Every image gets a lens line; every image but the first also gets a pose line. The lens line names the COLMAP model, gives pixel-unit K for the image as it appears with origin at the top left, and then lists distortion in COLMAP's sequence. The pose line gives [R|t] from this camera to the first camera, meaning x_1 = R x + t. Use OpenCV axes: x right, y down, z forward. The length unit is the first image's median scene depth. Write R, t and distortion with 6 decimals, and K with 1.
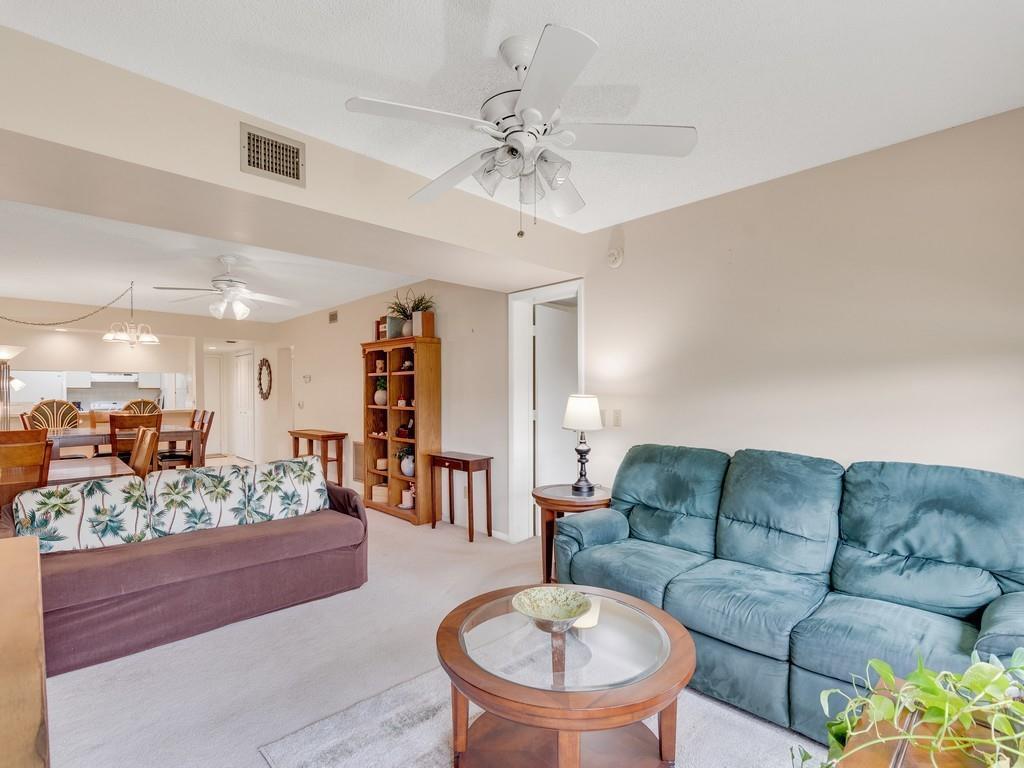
lens RADIAL K [[501.8, 0, 512.2], [0, 501.8, 373.8], [0, 0, 1]] dist [-0.002770, 0.000880]
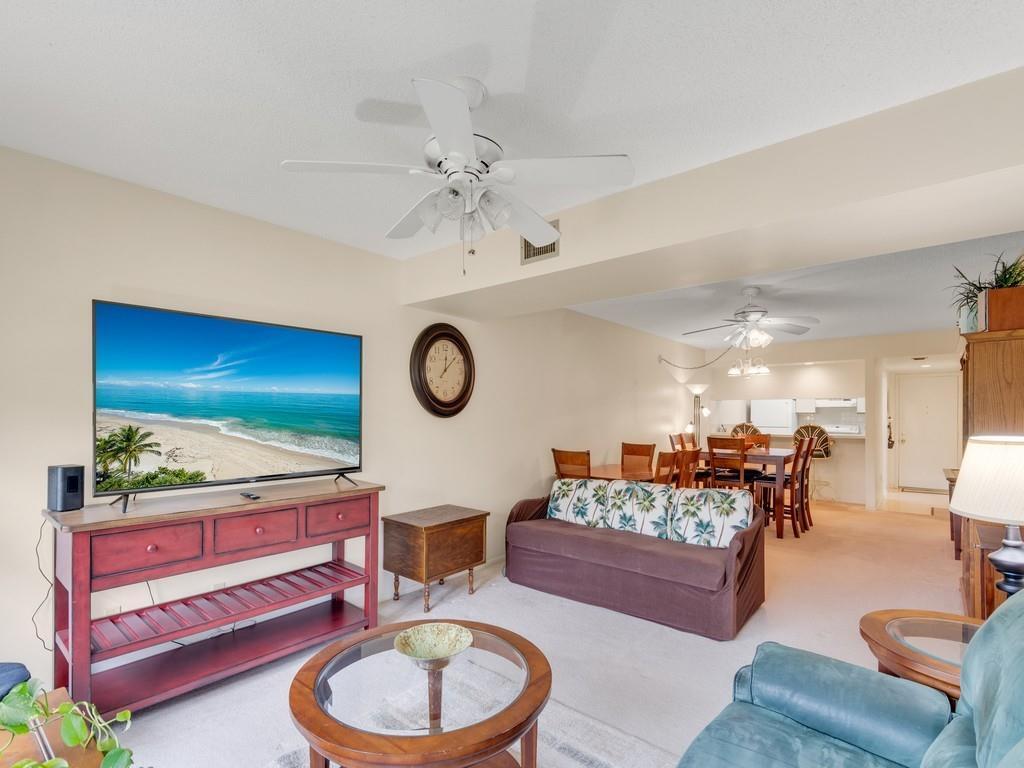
lens RADIAL K [[512.0, 0, 511.4], [0, 512.0, 399.0], [0, 0, 1]] dist [0.001469, 0.000188]
pose [[0.095414, -0.028523, -0.995029, 0.594664], [0.036663, 0.999012, -0.025121, 0.003755], [0.994762, -0.034083, 0.096365, 0.568323]]
